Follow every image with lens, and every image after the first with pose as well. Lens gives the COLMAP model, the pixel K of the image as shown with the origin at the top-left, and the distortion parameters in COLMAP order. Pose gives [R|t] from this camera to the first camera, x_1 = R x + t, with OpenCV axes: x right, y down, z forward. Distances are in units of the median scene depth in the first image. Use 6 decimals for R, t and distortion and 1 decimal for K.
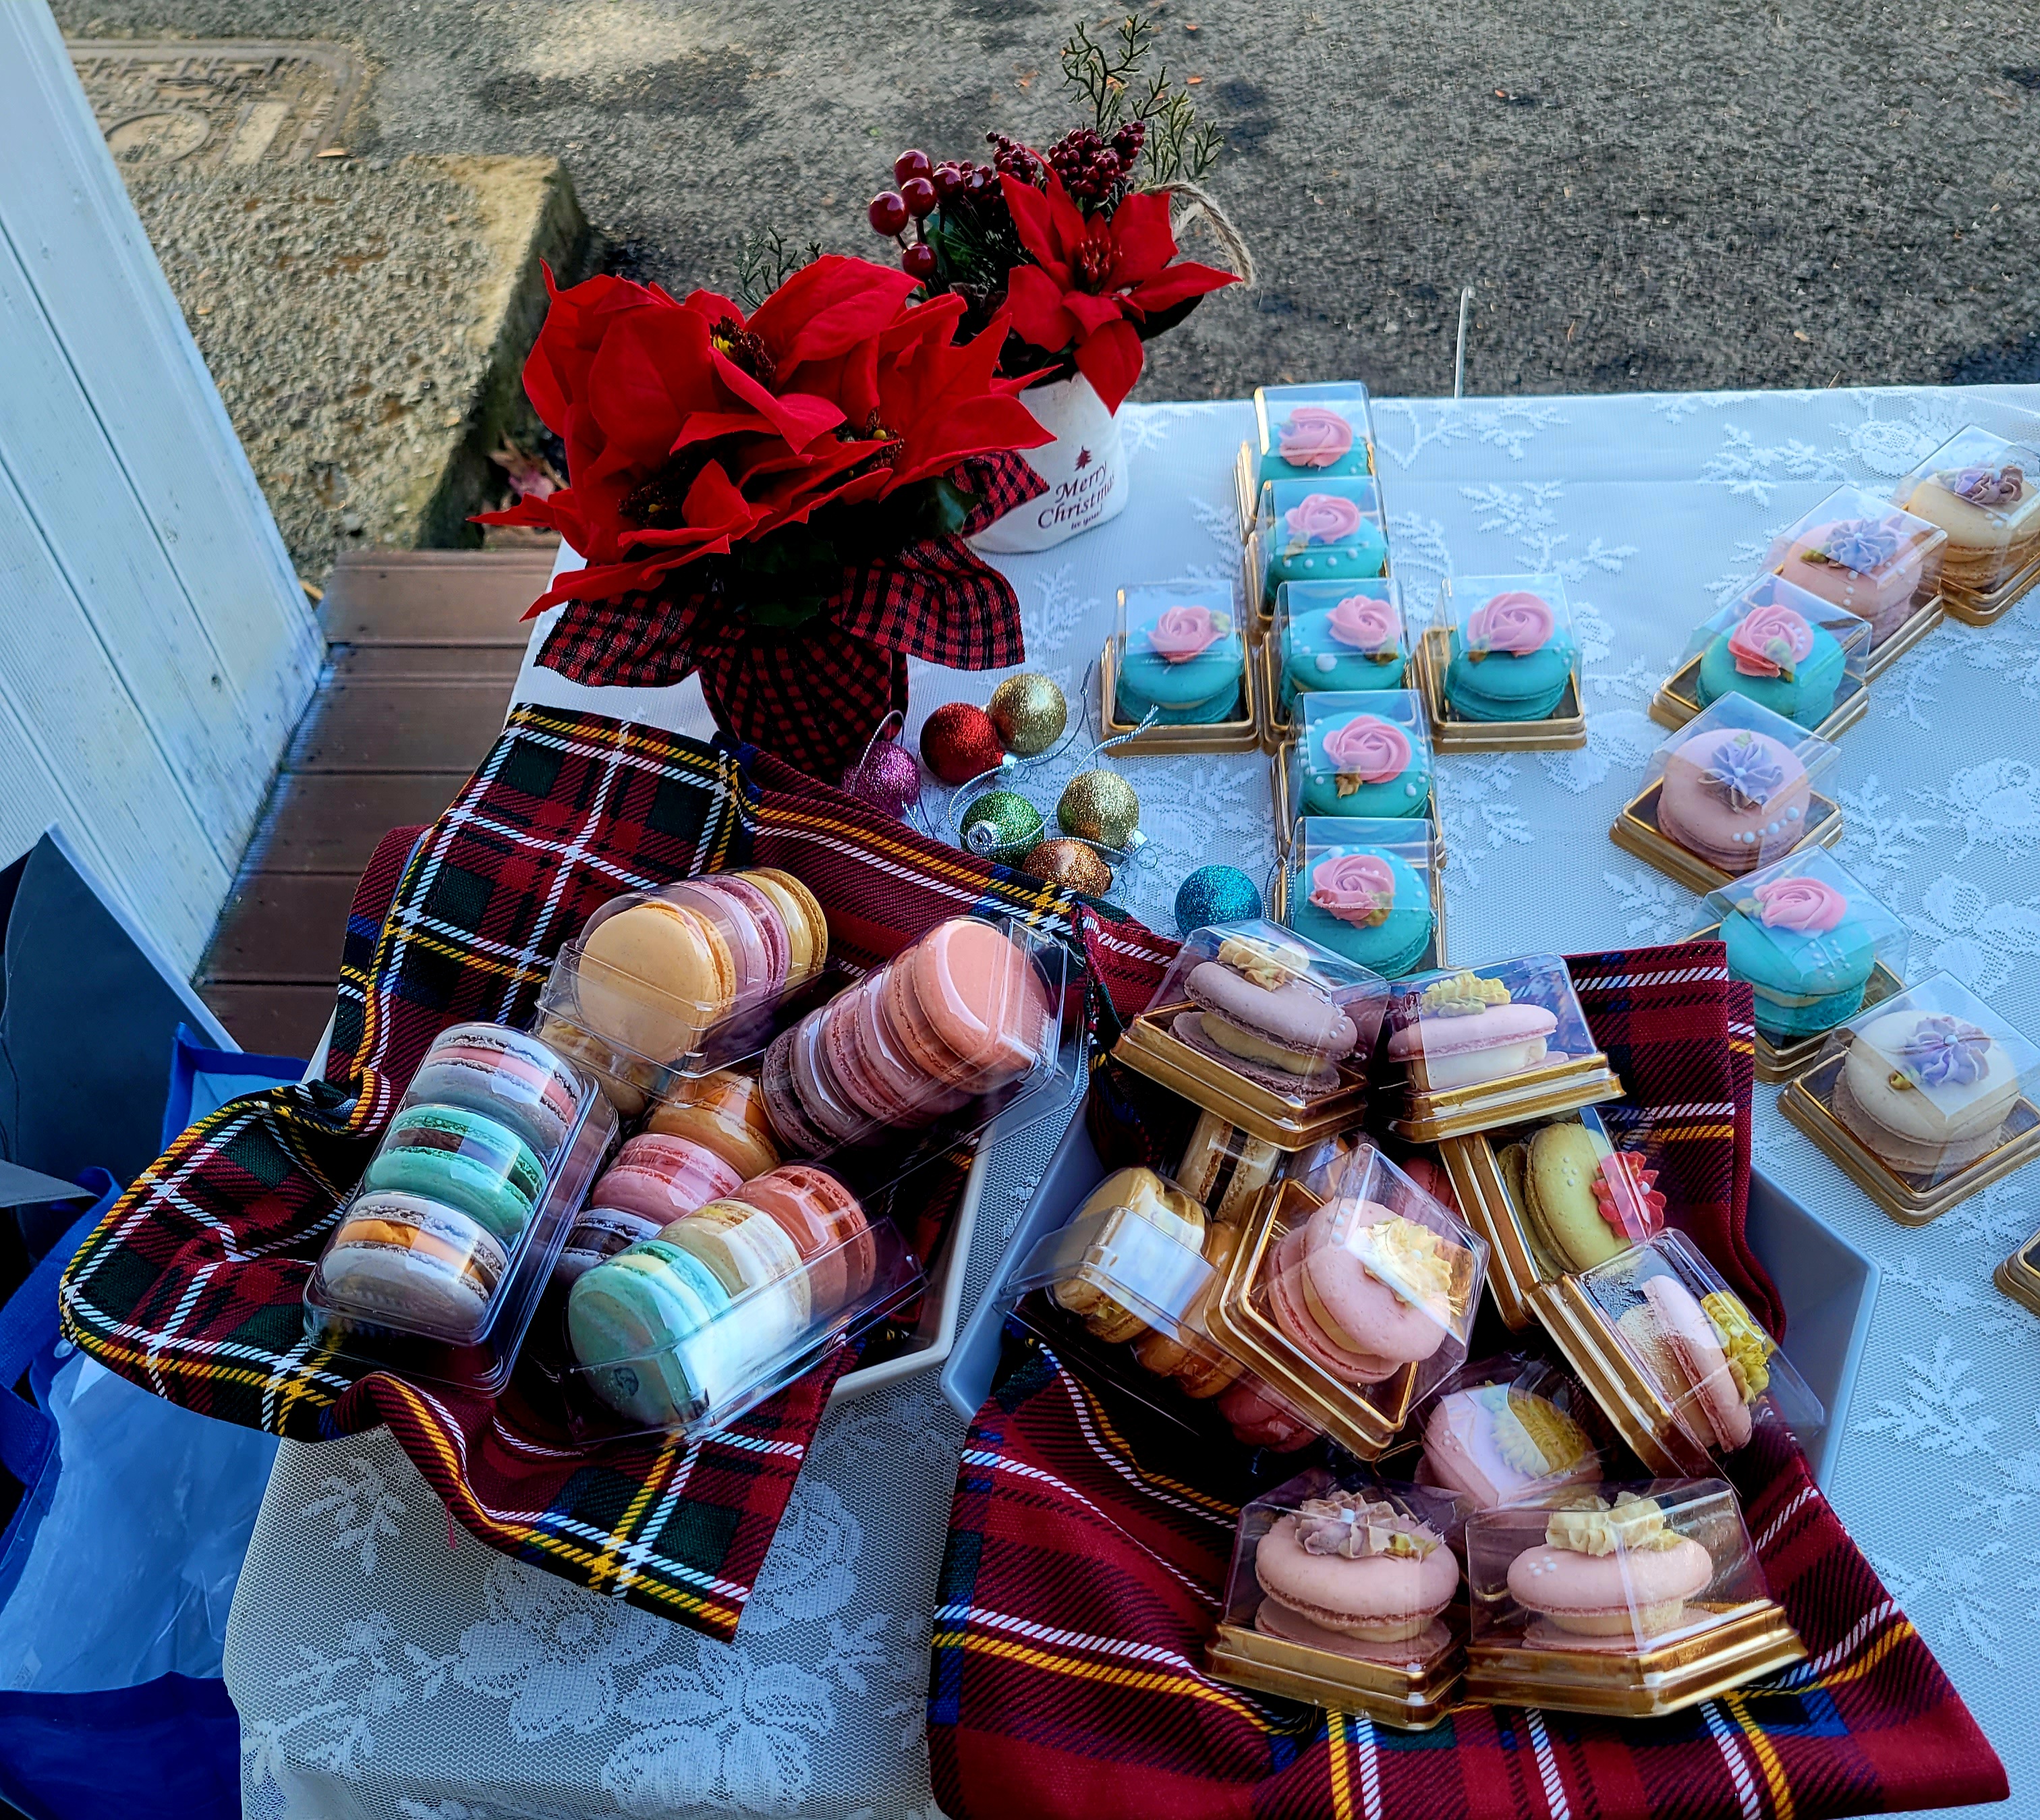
lens RADIAL K [[2065.2, 0, 1020.3], [0, 2065.2, 909.4], [0, 0, 1]] dist [0.018758, 0.000000]
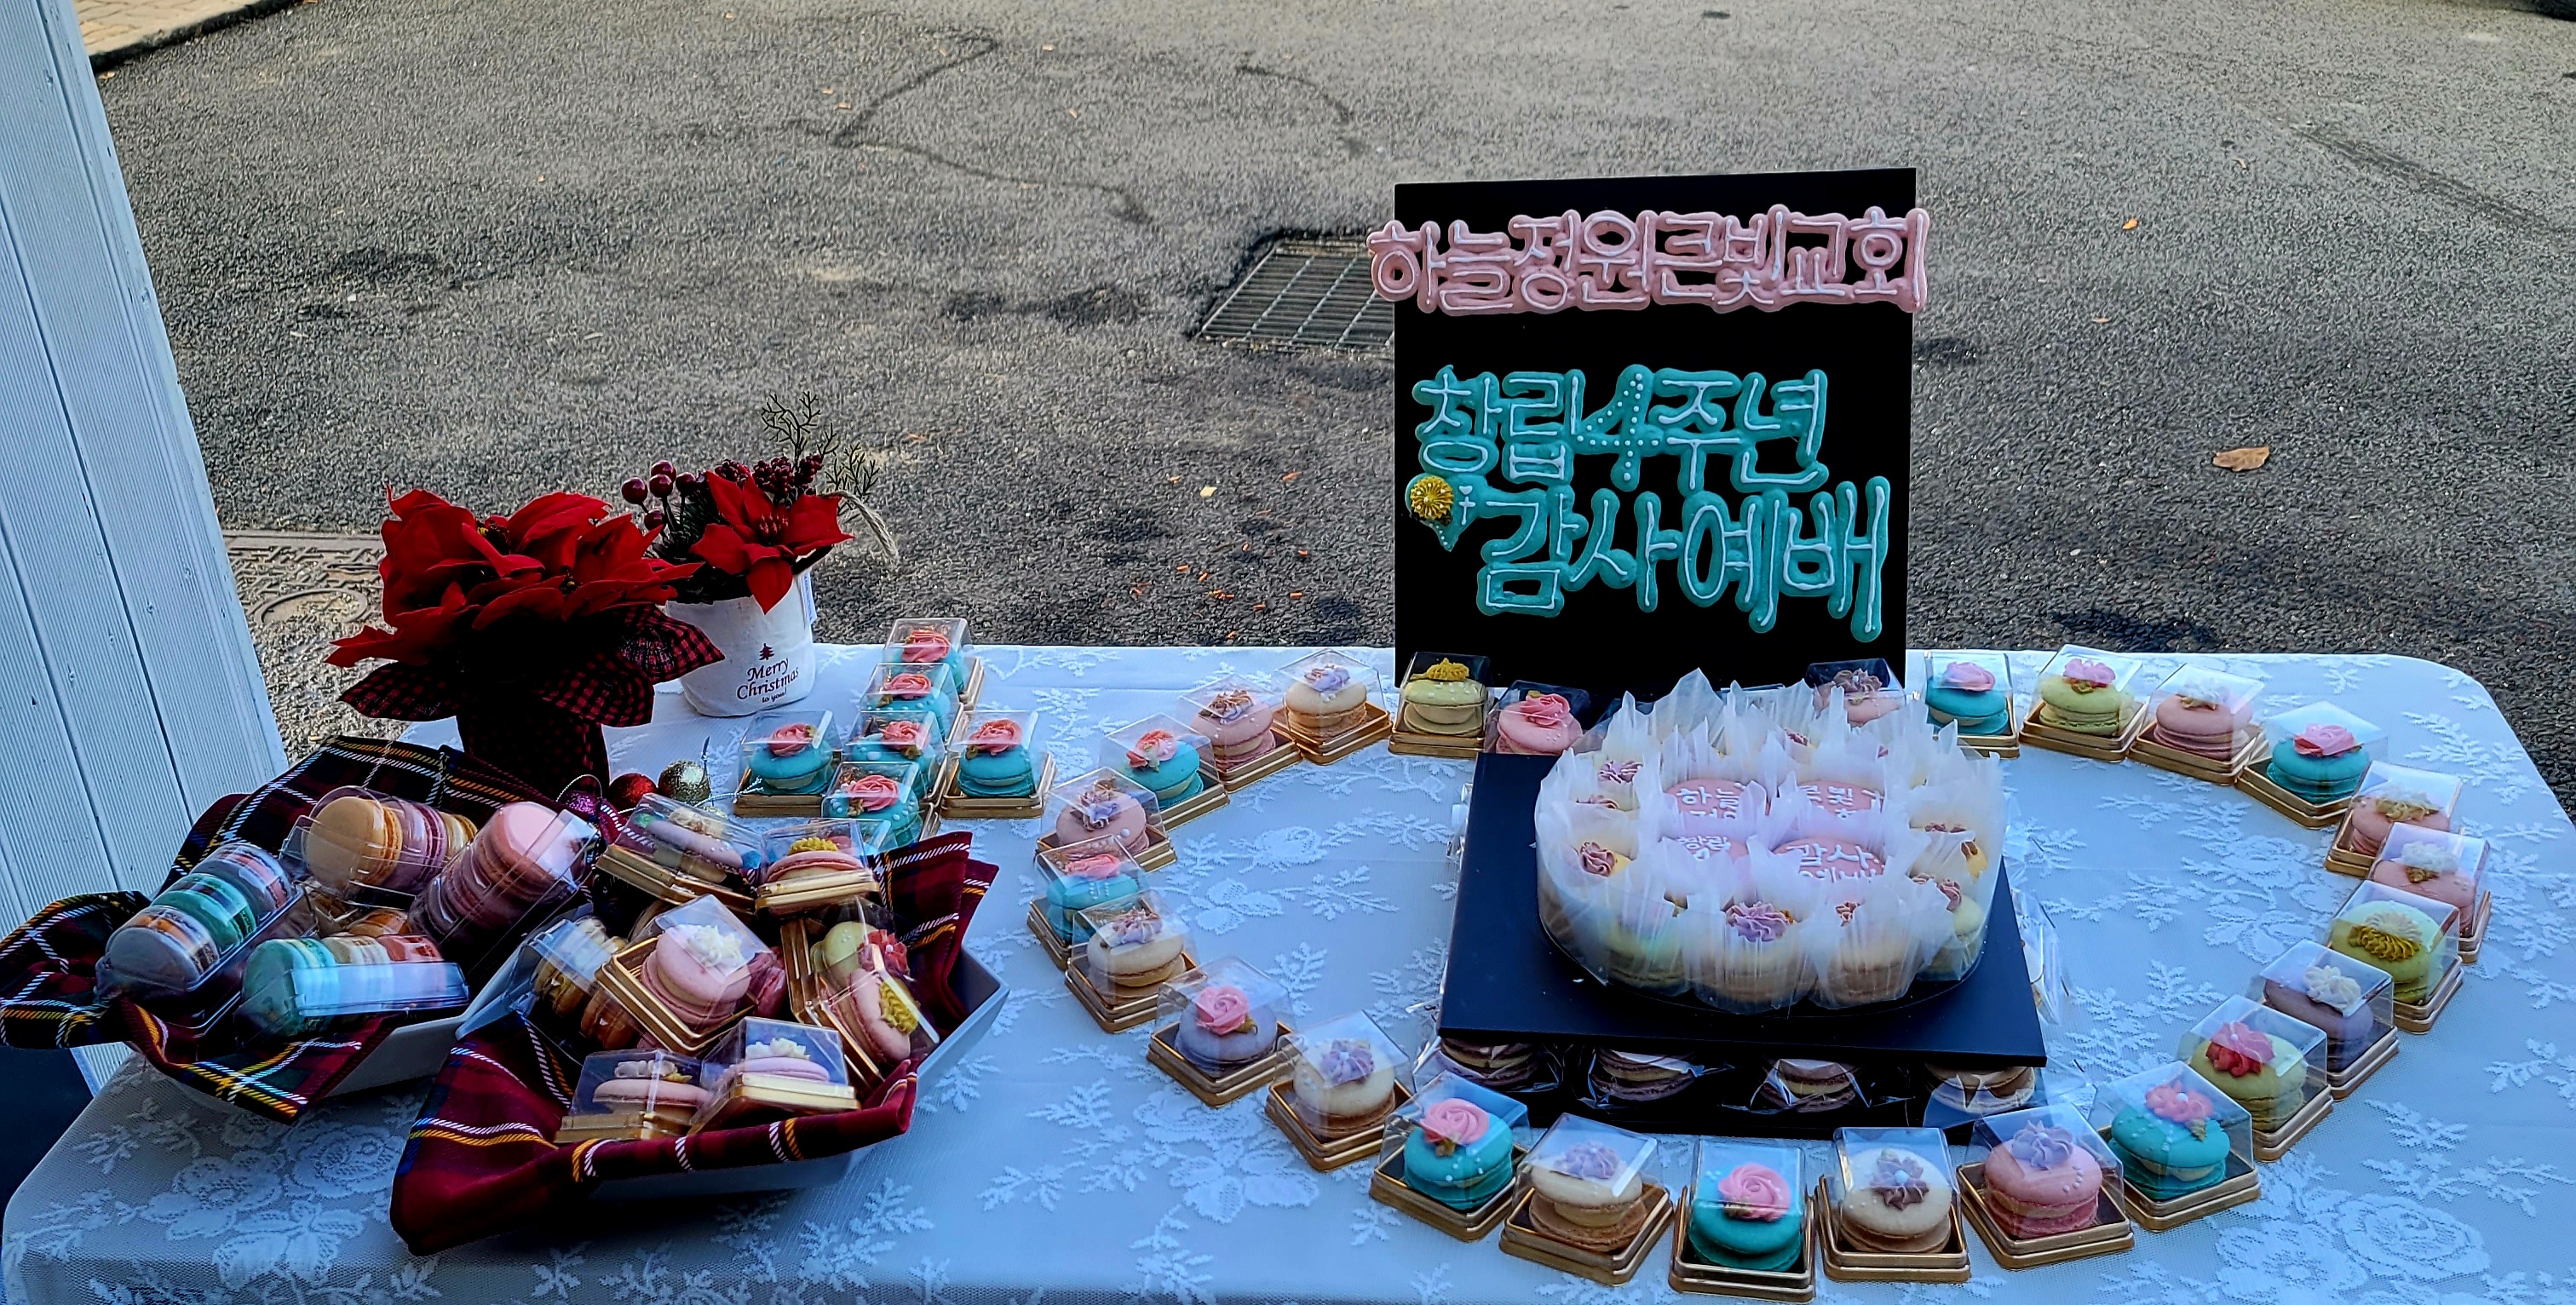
lens RADIAL K [[2336.2, 0, 1287.4], [0, 2336.2, 653.1], [0, 0, 1]] dist [0.023398, 0.000491]
pose [[0.999445, 0.033148, 0.003401, 0.519890], [-0.029533, 0.928431, -0.370330, 0.521105], [-0.015433, 0.370023, 0.928894, -0.774699]]
